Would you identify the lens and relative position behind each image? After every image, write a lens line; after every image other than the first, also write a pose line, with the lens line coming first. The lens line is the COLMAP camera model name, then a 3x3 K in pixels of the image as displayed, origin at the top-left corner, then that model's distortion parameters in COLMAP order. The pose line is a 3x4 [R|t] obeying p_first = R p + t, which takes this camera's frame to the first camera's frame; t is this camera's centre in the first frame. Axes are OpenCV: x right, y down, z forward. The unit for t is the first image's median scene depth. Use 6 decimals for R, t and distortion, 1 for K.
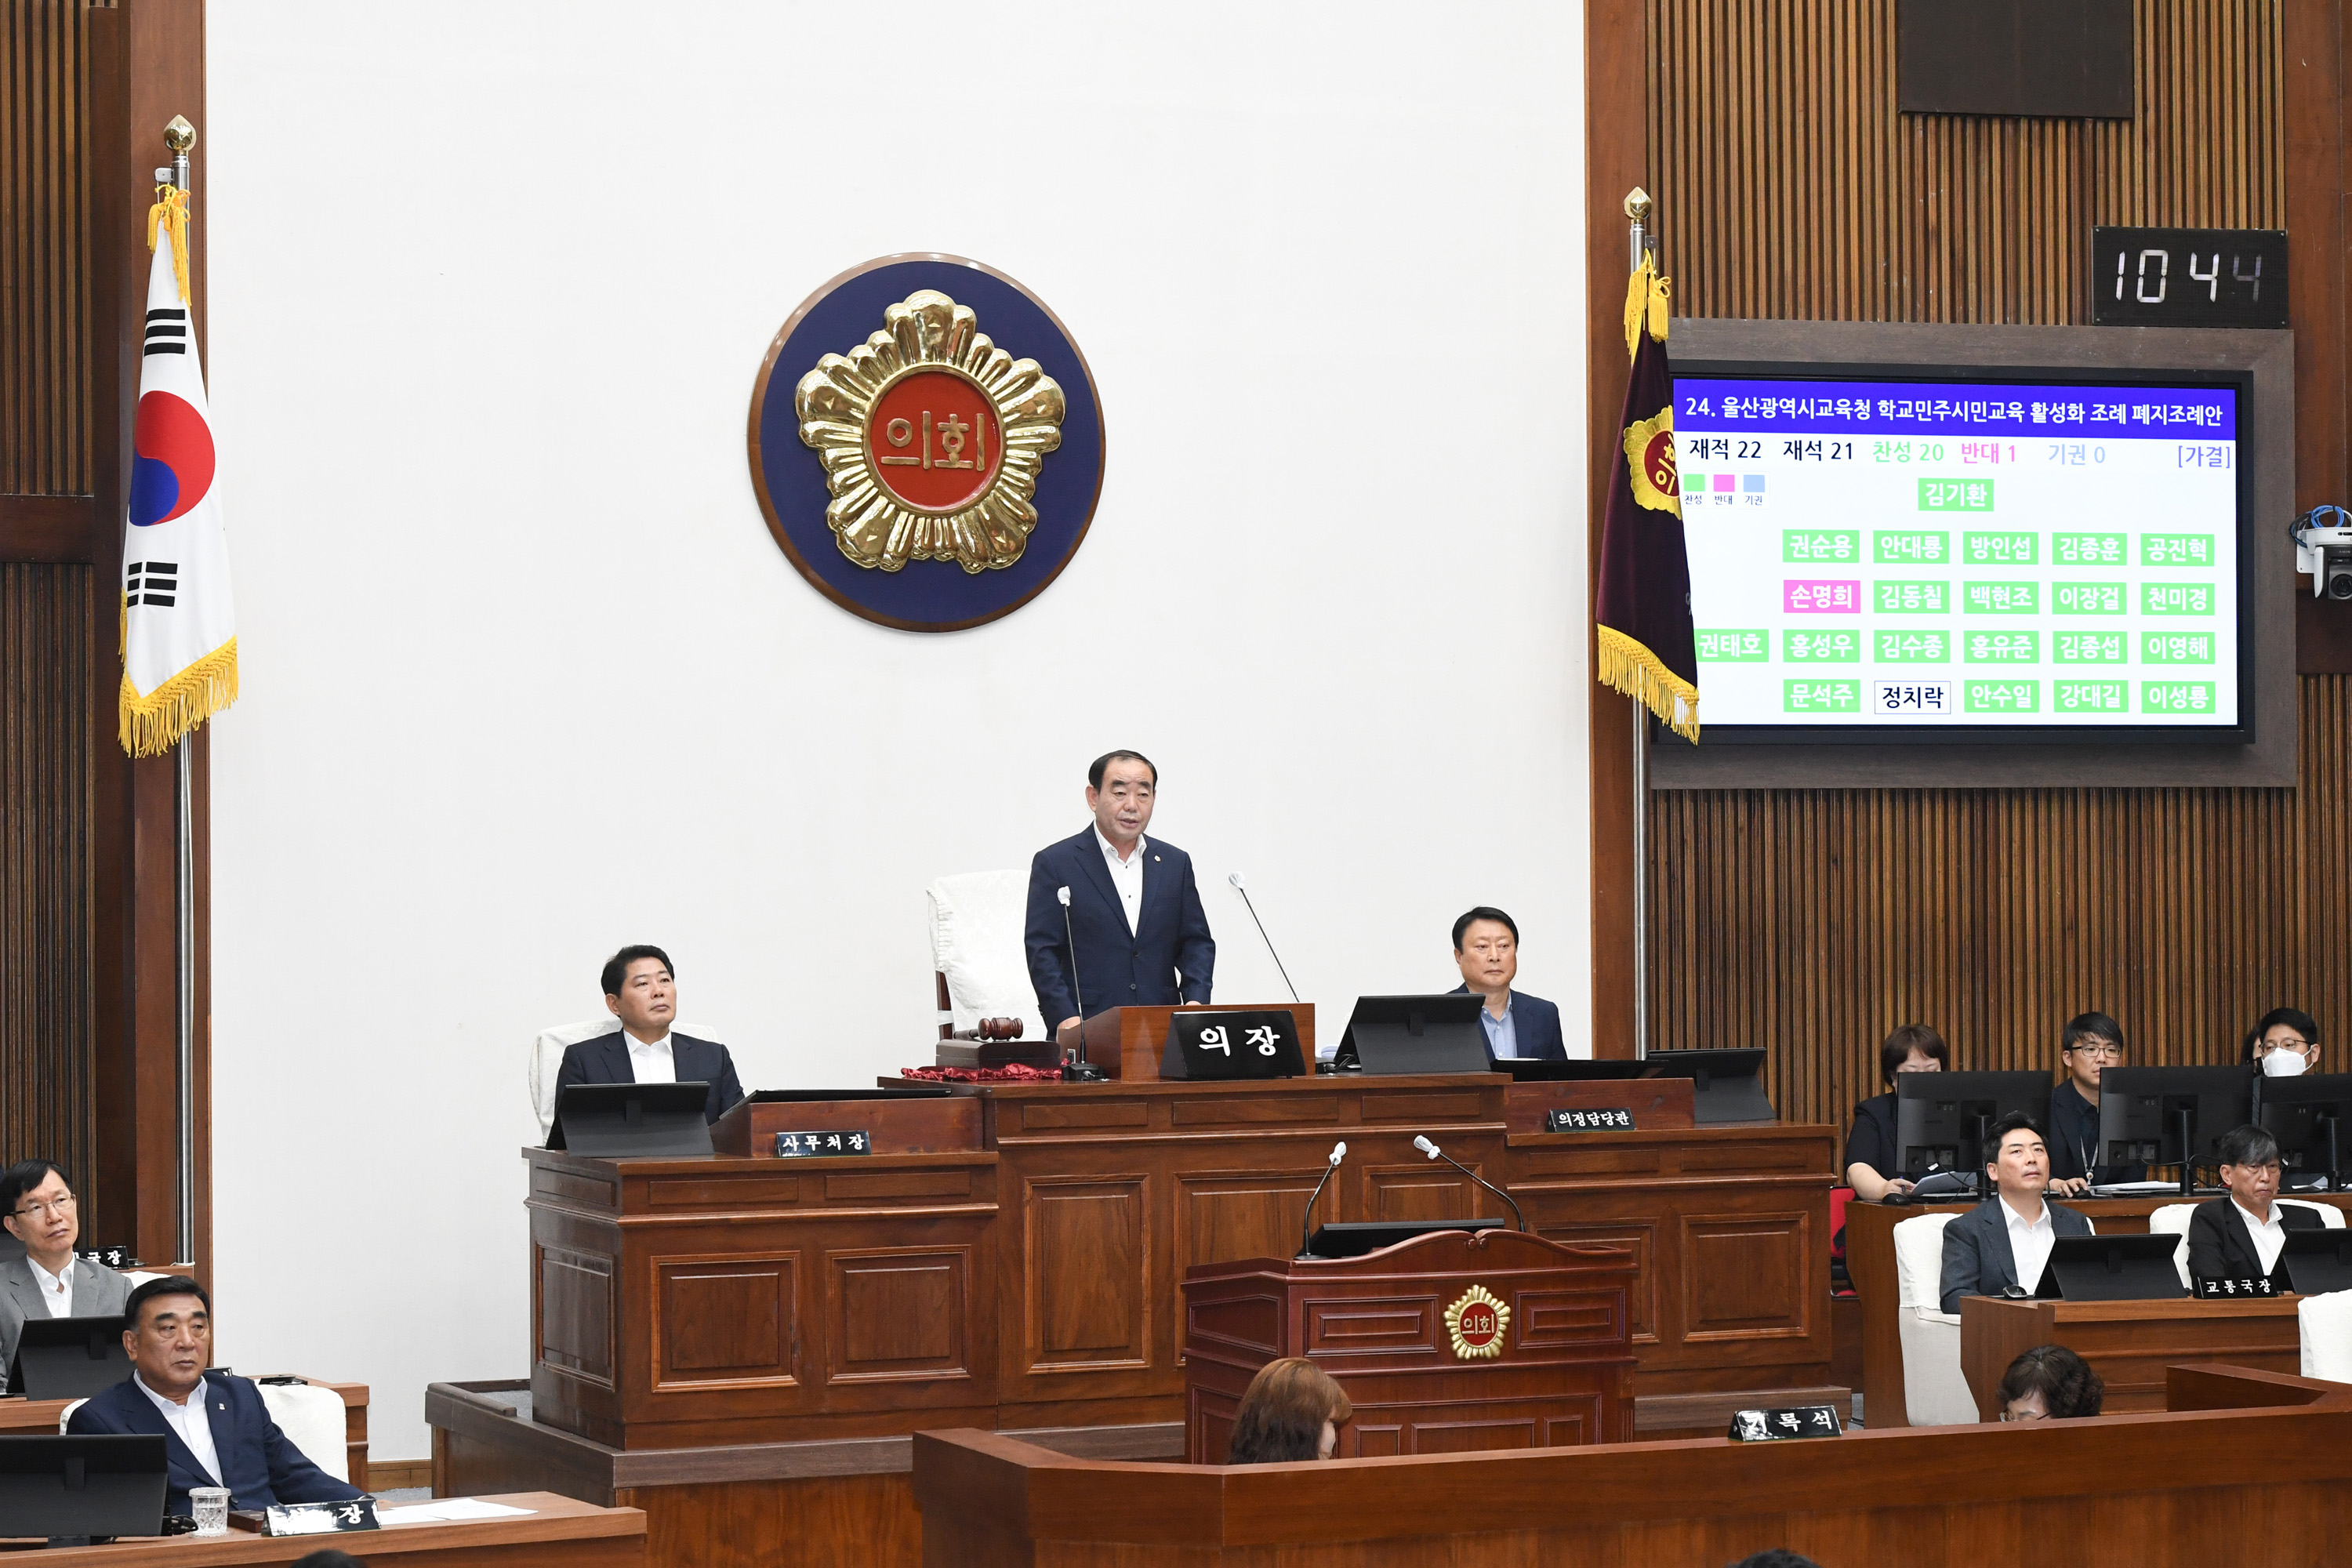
lens RADIAL K [[5203.7, 0, 1161.5], [0, 5203.7, 829.7], [0, 0, 1]] dist [-0.013936, 0.000000]
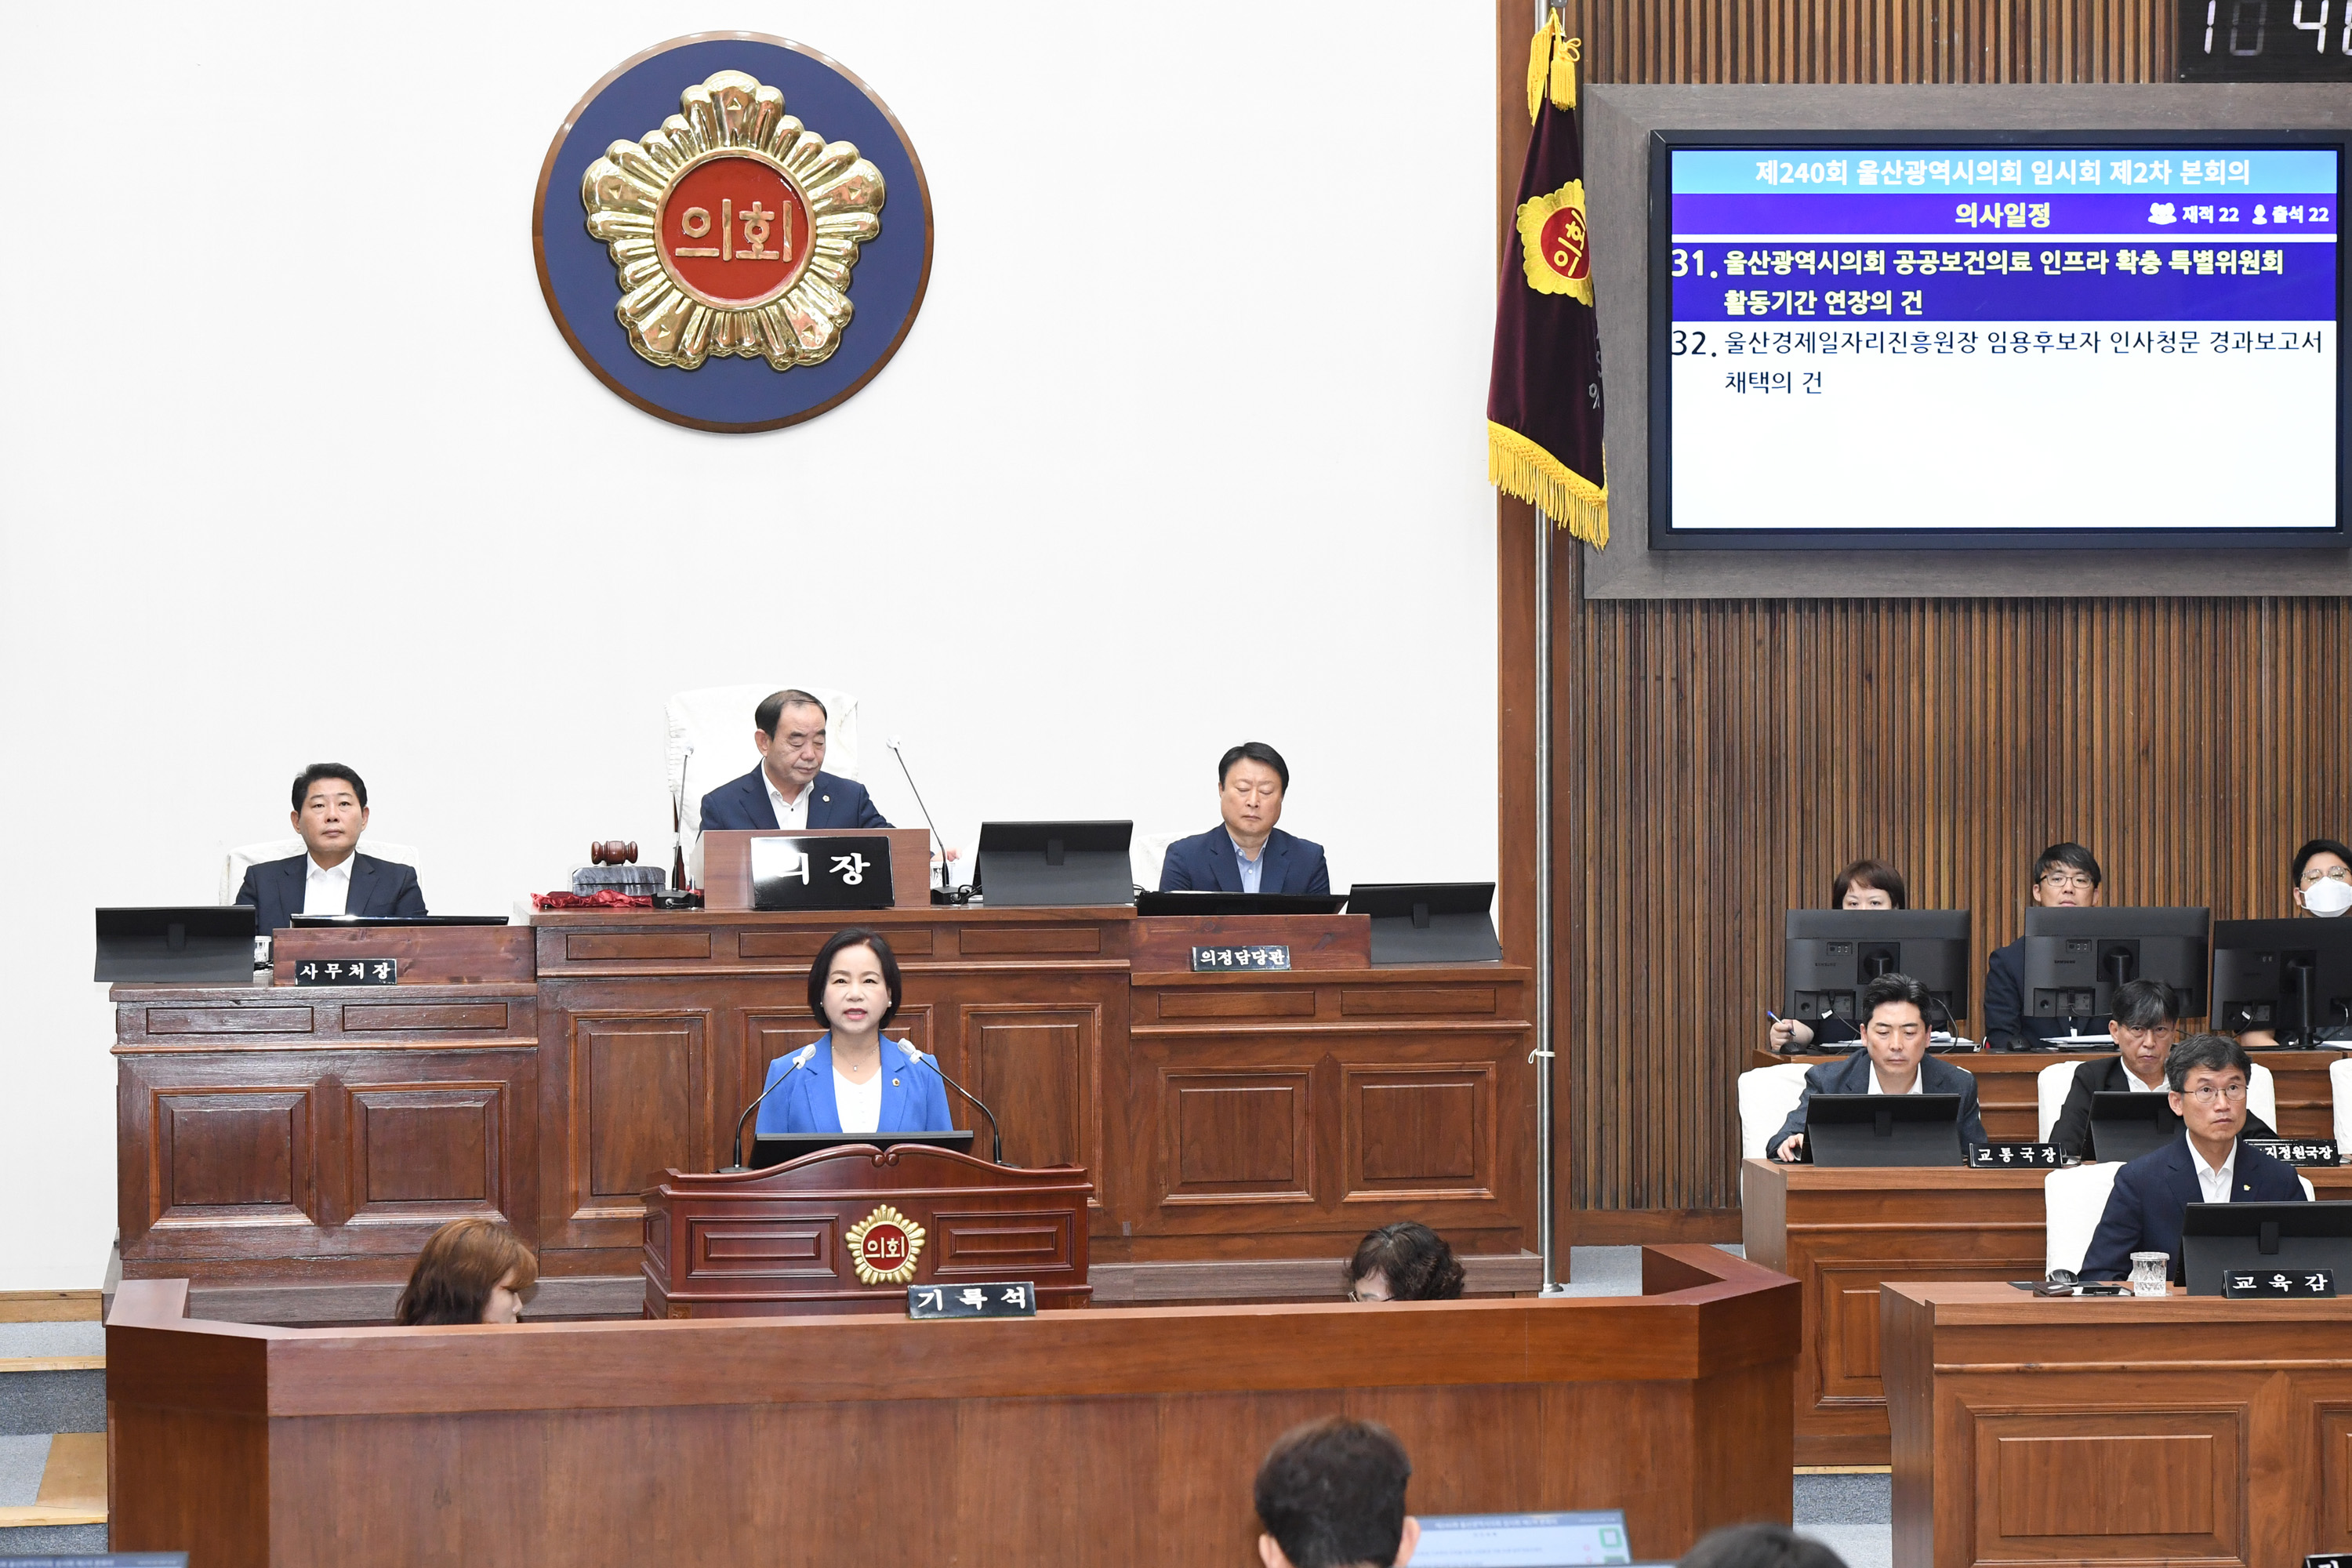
lens RADIAL K [[5249.8, 0, 1160.9], [0, 5249.8, 795.2], [0, 0, 1]] dist [0.009303, 0.000000]
pose [[0.974271, 0.008567, -0.225218, 0.269199], [-0.001819, 0.999544, 0.030155, -0.001020], [0.225373, -0.028969, 0.973842, 0.090554]]
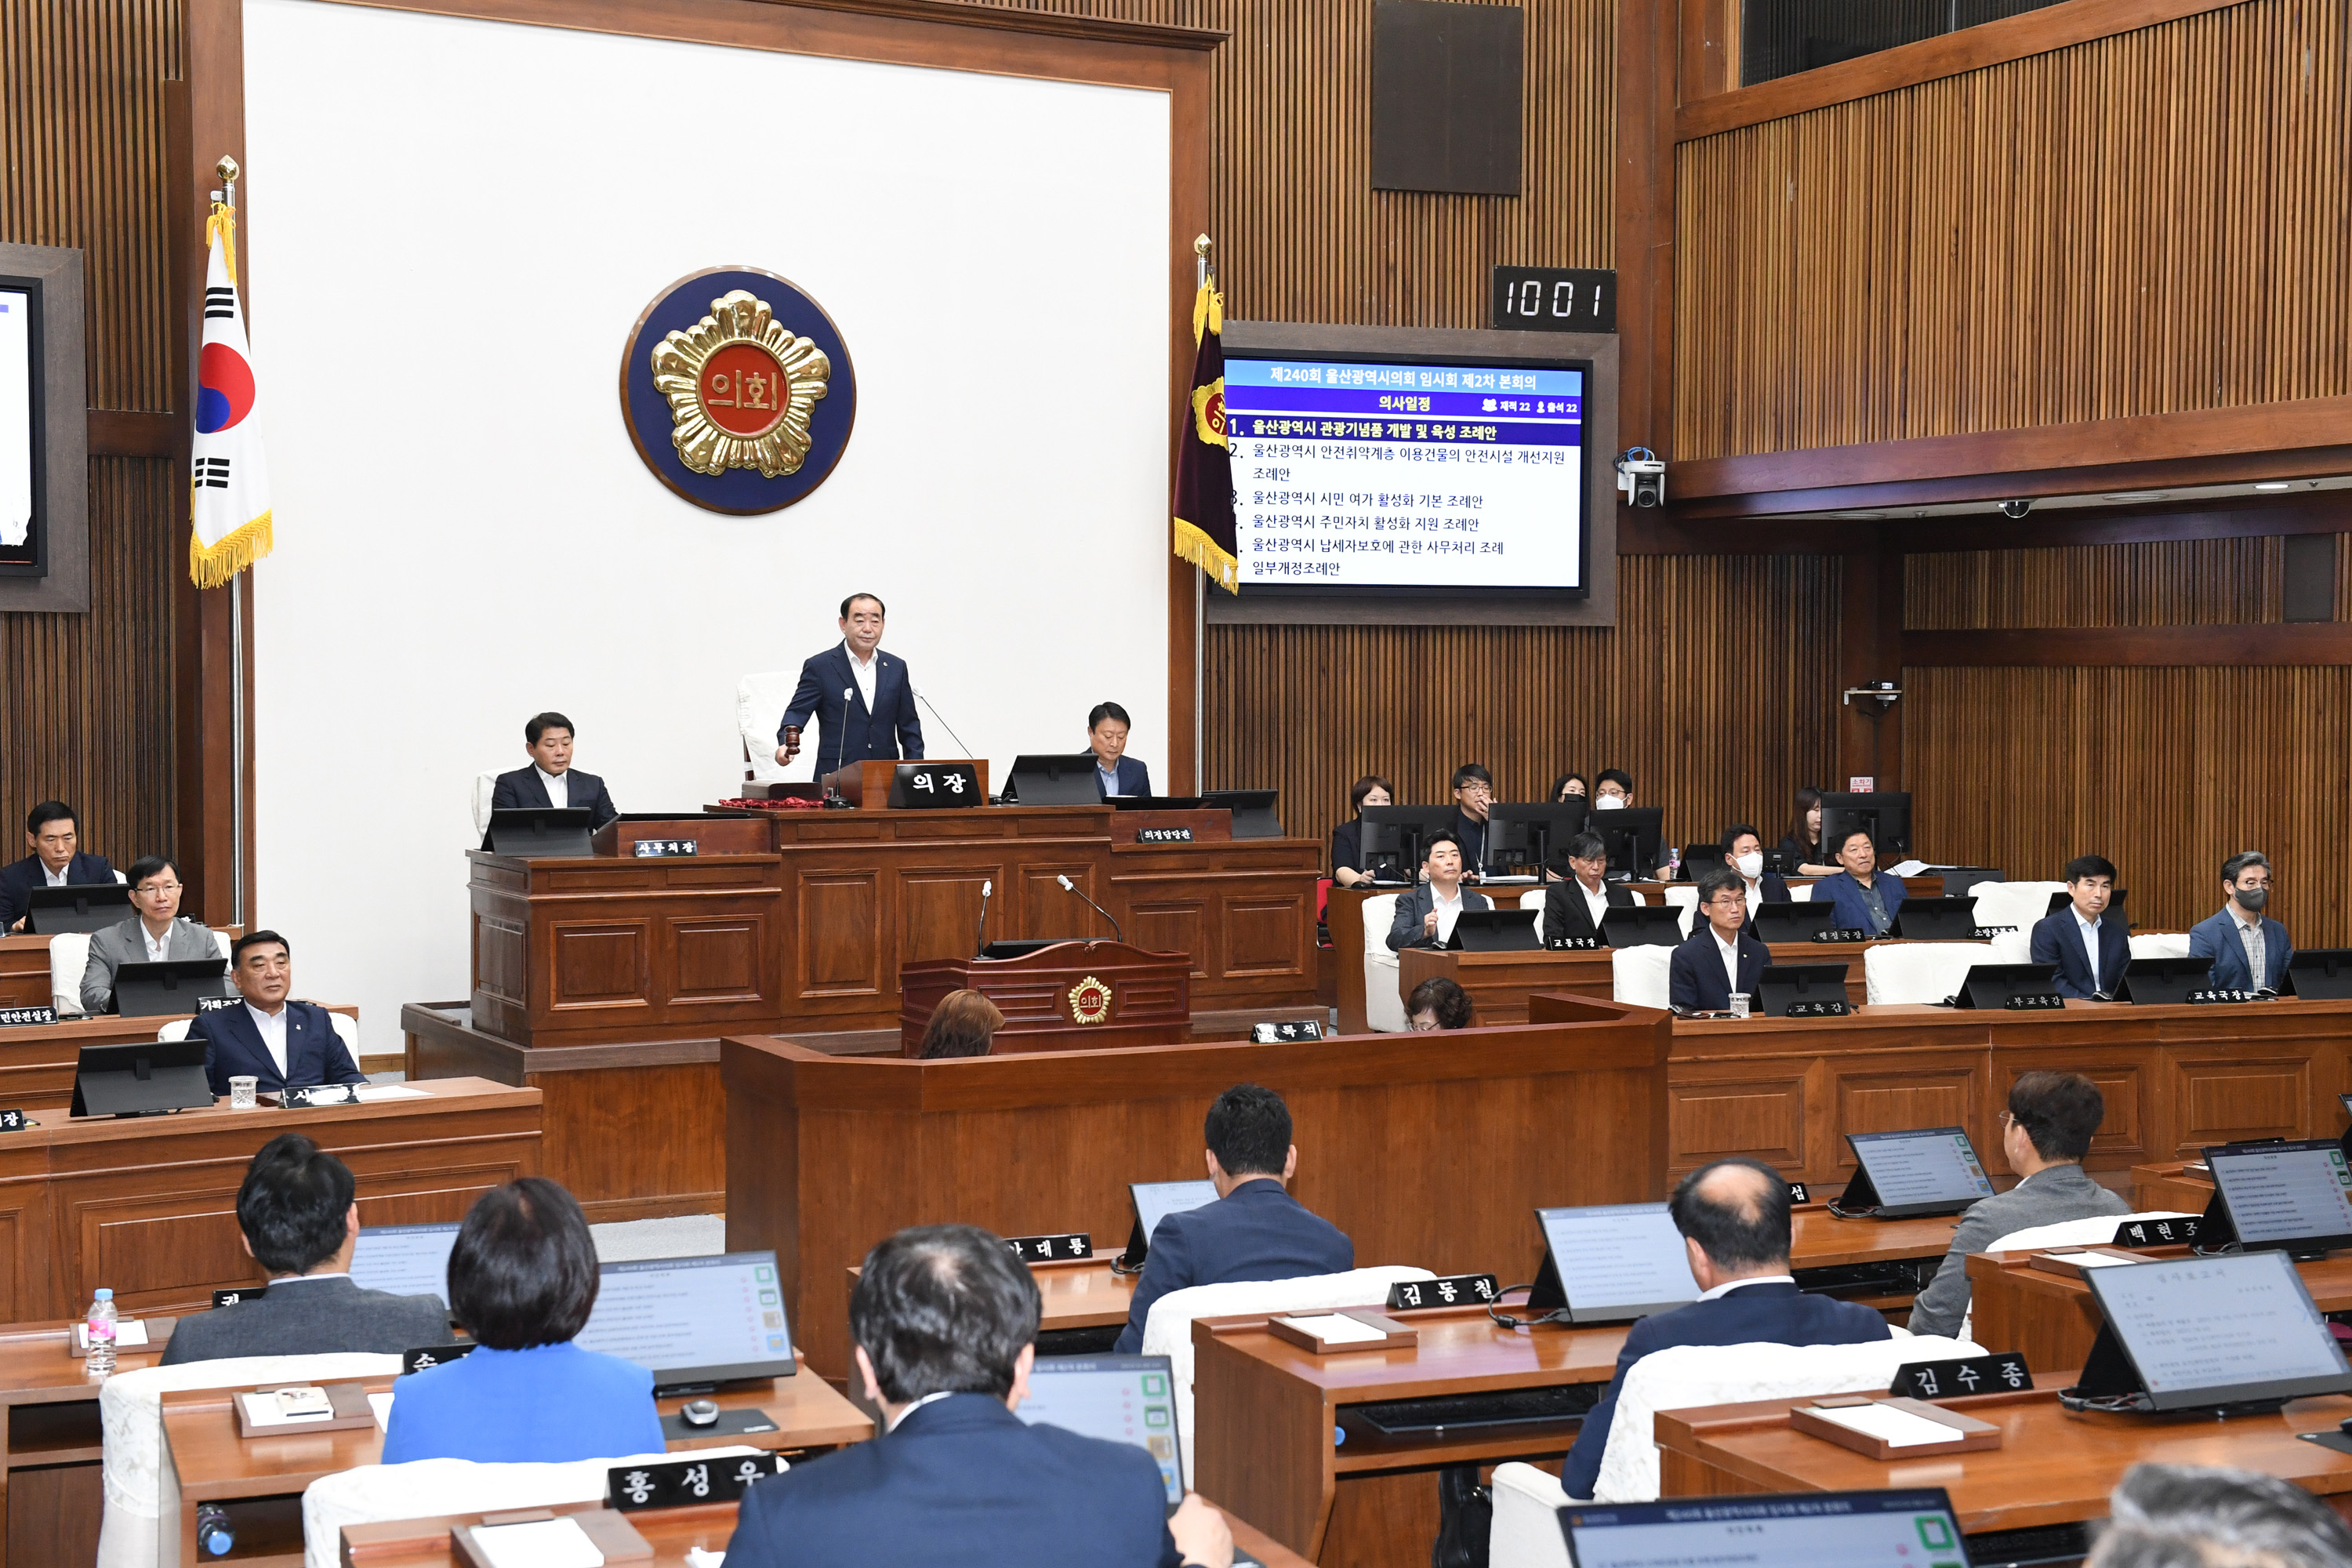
lens RADIAL K [[3268.4, 0, 1175.5], [0, 3268.4, 791.8], [0, 0, 1]] dist [0.141325, 0.000000]
pose [[0.996503, 0.006899, 0.083275, 0.003666], [-0.010546, 0.999001, 0.043431, 0.000188], [-0.082892, -0.044157, 0.995580, 0.023600]]
